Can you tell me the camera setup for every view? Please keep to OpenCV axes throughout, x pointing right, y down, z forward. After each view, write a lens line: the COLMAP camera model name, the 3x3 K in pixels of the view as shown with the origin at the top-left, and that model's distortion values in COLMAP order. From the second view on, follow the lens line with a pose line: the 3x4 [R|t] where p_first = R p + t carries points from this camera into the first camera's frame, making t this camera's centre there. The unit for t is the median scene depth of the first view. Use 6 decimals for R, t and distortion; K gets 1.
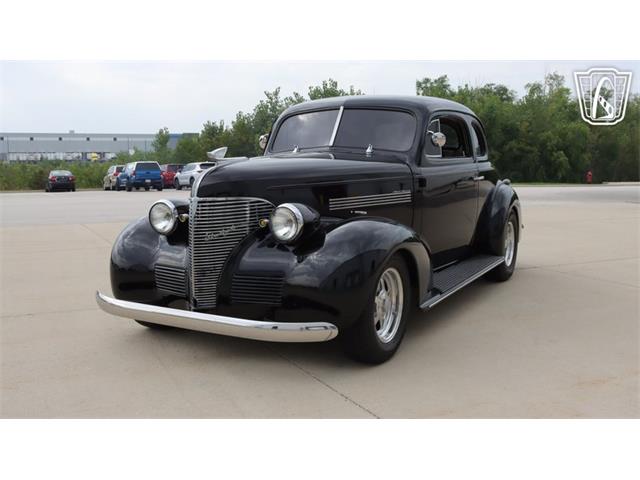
lens RADIAL K [[661.5, 0, 319.6], [0, 661.5, 254.6], [0, 0, 1]] dist [-0.082320, 0.000000]
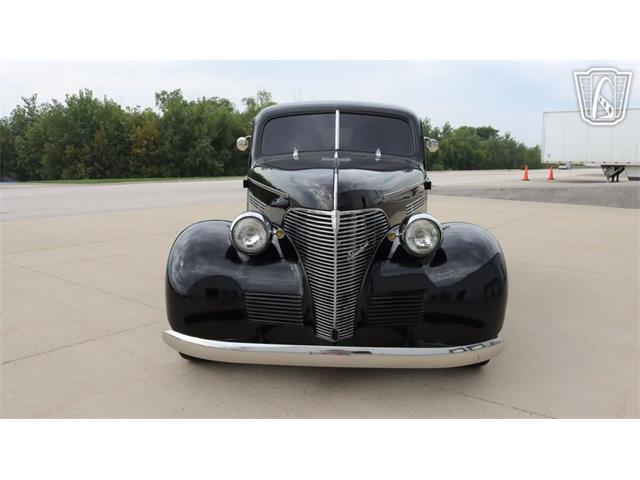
lens RADIAL K [[531.2, 0, 322.4], [0, 531.2, 238.8], [0, 0, 1]] dist [-0.153906, 0.109237]
pose [[0.895746, -0.060396, 0.440445, -0.285389], [0.055817, 0.998168, 0.023356, -0.038328], [-0.441049, 0.003664, 0.897476, 0.225491]]
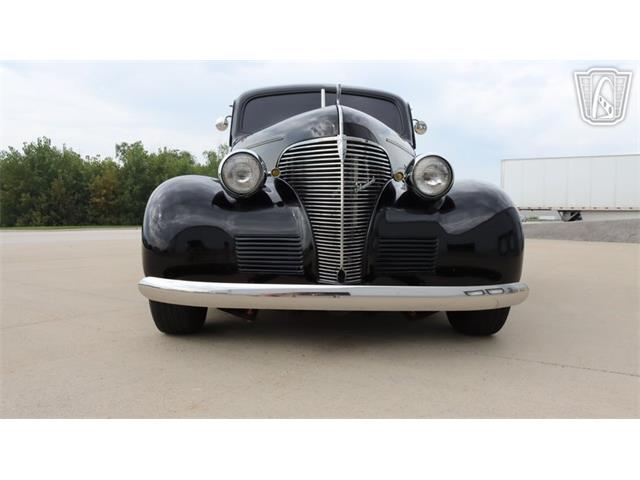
lens RADIAL K [[531.2, 0, 323.5], [0, 531.2, 241.5], [0, 0, 1]] dist [-0.153906, 0.109237]
pose [[0.858788, -0.016997, 0.512049, -0.293281], [0.061526, 0.995638, -0.070139, 0.042714], [-0.508623, 0.091739, 0.856088, 0.284561]]
